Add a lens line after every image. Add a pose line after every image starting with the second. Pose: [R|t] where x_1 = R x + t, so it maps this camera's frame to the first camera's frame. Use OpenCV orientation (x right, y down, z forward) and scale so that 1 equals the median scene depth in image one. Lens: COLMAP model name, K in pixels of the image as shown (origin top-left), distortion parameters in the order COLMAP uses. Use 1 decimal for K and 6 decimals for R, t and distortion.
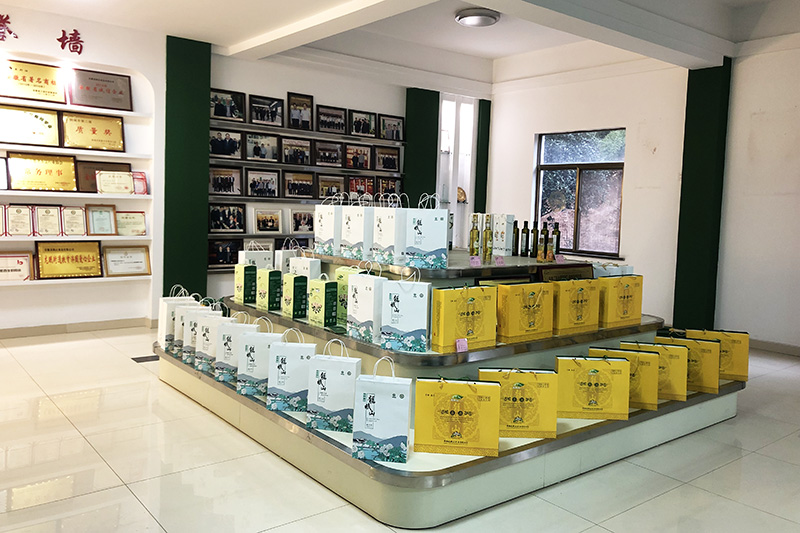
lens RADIAL K [[659.0, 0, 402.1], [0, 659.0, 258.7], [0, 0, 1]] dist [0.085375, 0.004160]
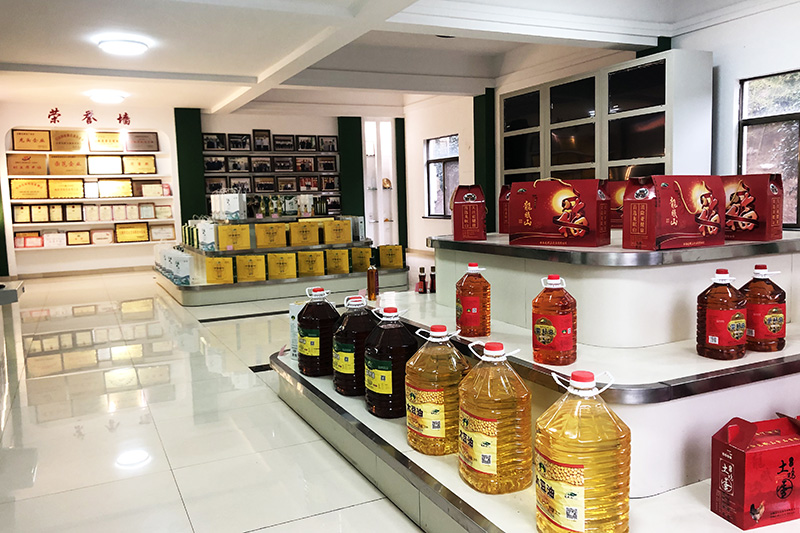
lens RADIAL K [[659.0, 0, 399.2], [0, 659.0, 272.0], [0, 0, 1]] dist [0.085375, 0.004160]
pose [[0.973804, -0.037771, -0.224230, 0.582146], [0.045268, 0.998571, 0.028389, 0.082111], [0.222837, -0.037796, 0.974123, -0.598210]]
